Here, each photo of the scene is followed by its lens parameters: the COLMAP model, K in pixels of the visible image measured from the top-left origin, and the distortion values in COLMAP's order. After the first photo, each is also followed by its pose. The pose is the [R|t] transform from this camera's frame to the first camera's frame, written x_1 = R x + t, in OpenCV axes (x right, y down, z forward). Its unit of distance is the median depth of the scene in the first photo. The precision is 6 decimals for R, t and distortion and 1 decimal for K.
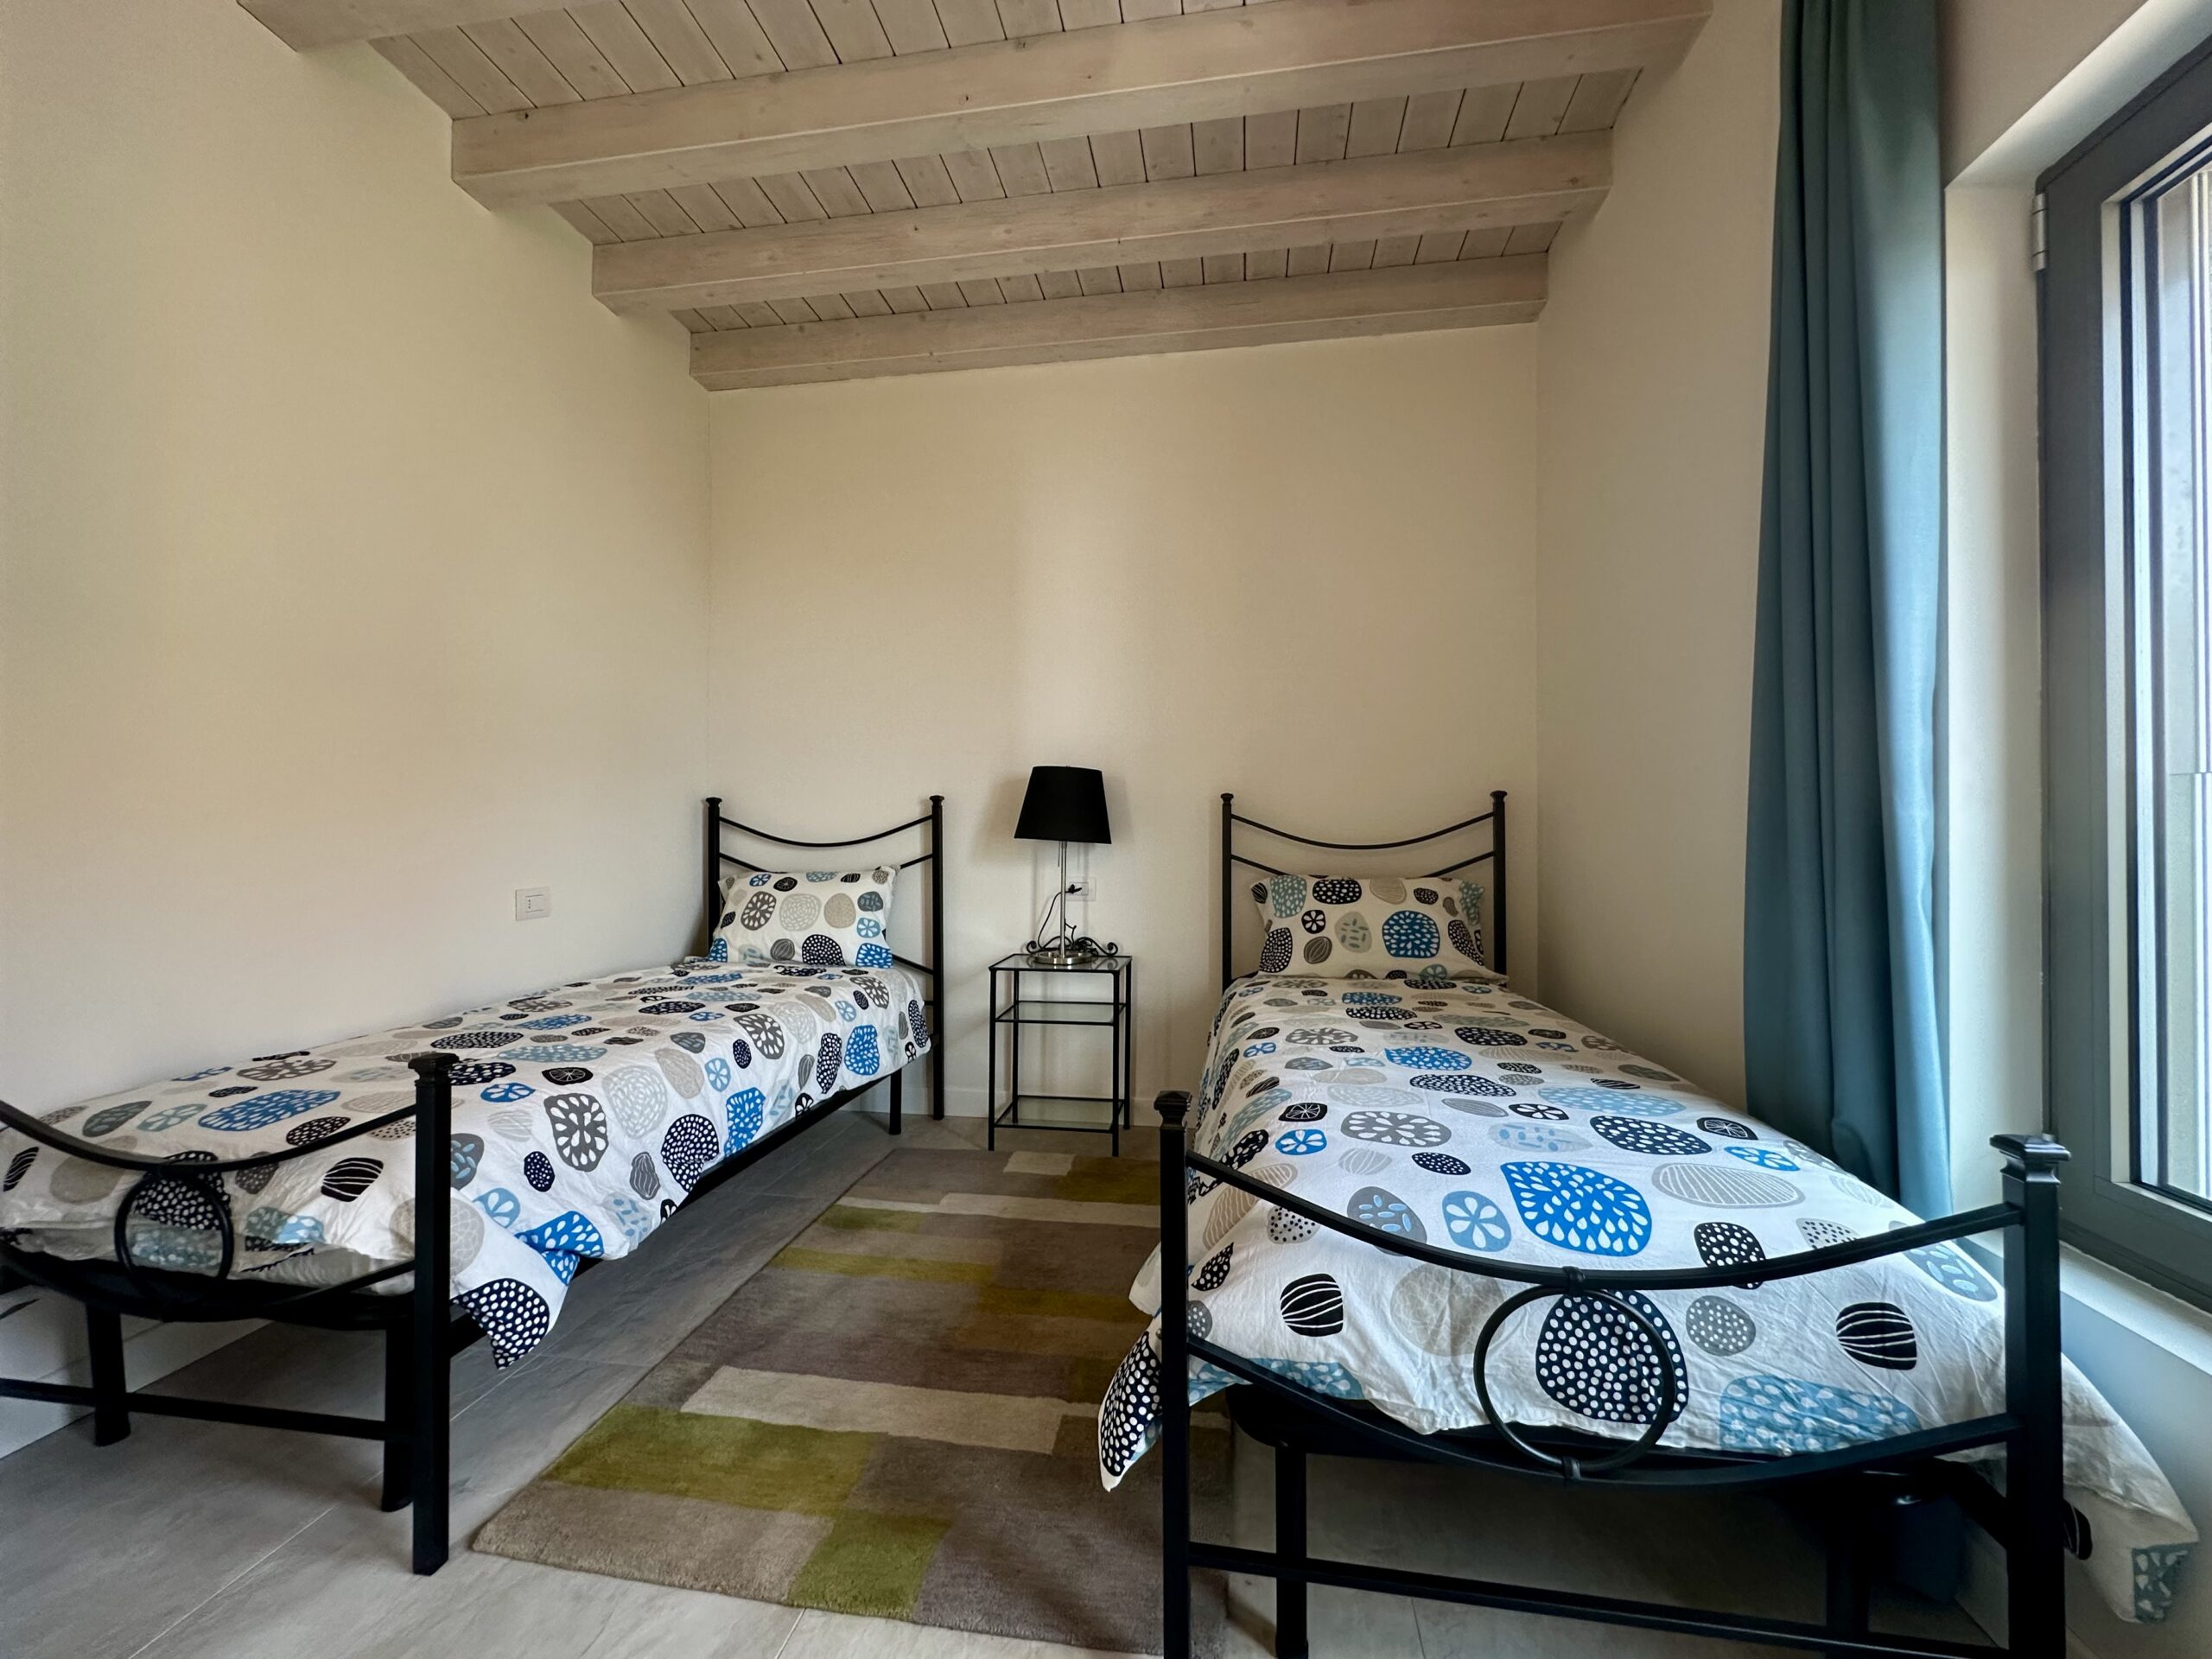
lens RADIAL K [[889.4, 0, 1104.6], [0, 889.4, 829.8], [0, 0, 1]] dist [-0.004026, 0.000490]
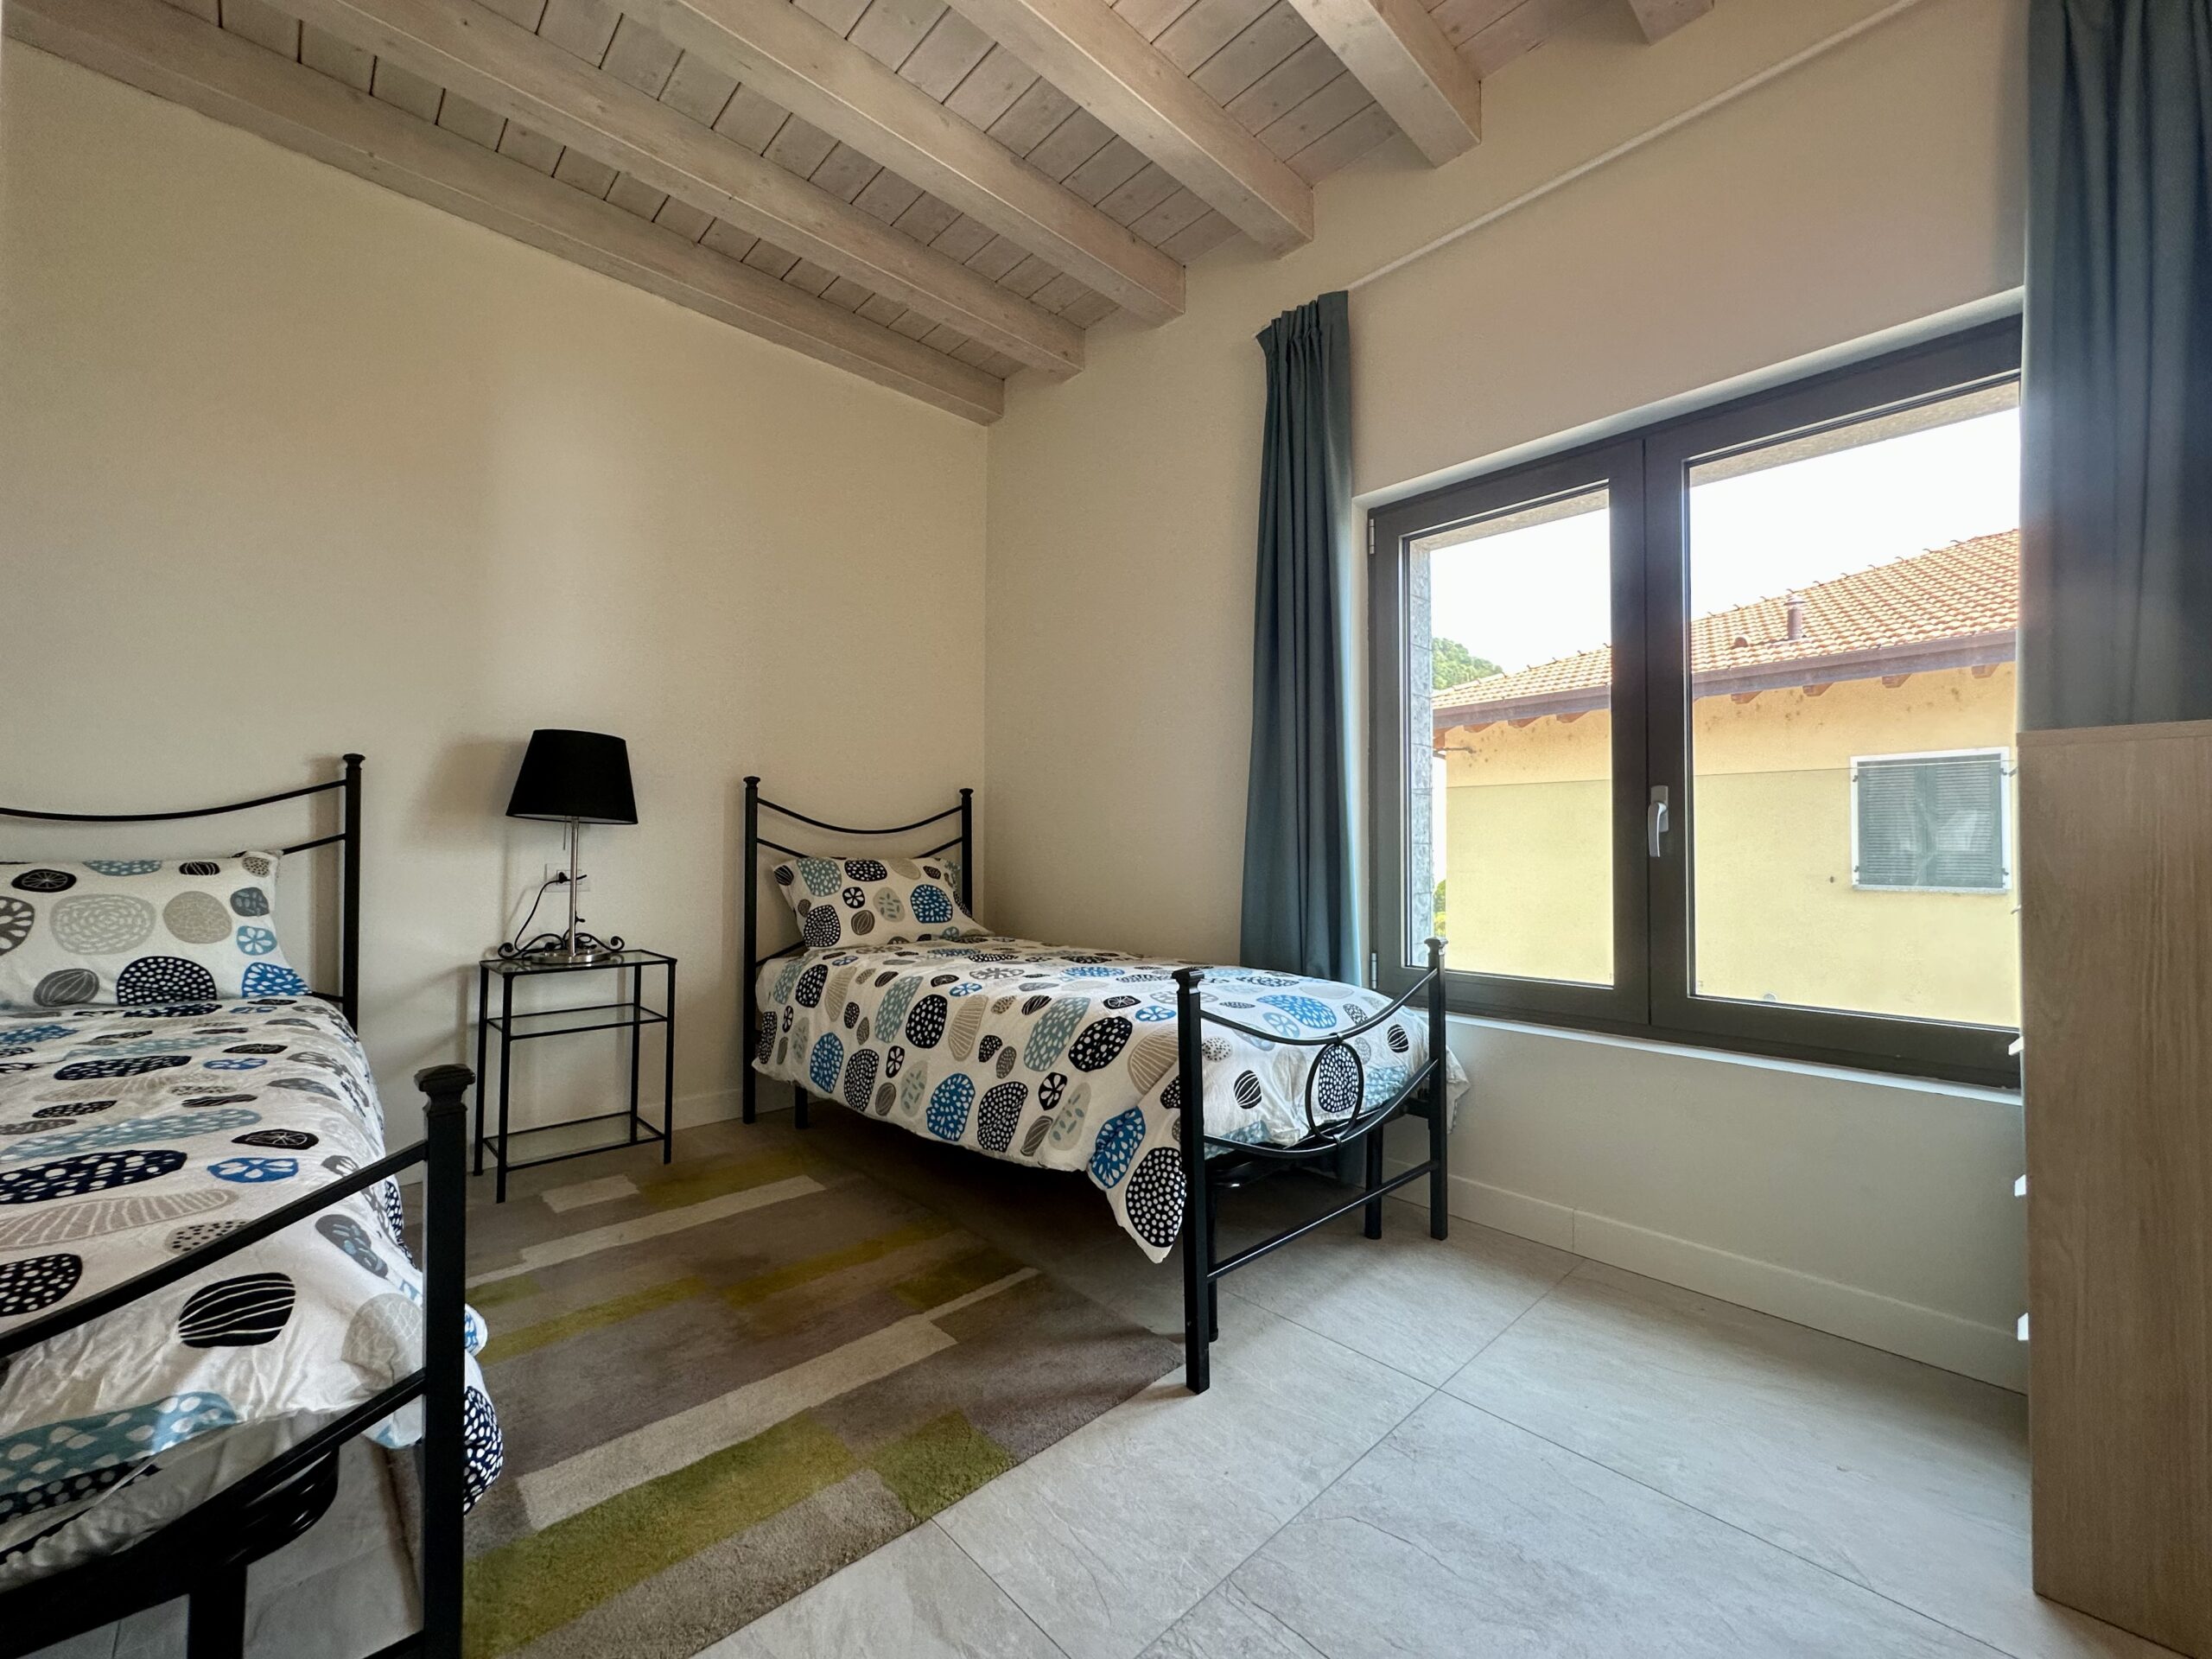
lens RADIAL K [[889.4, 0, 1104.6], [0, 889.4, 829.8], [0, 0, 1]] dist [-0.004026, 0.000490]
pose [[0.611015, 0.018379, 0.791405, -0.439101], [-0.008184, 0.999824, -0.016900, 0.034775], [-0.791576, 0.003849, 0.611058, 0.081461]]
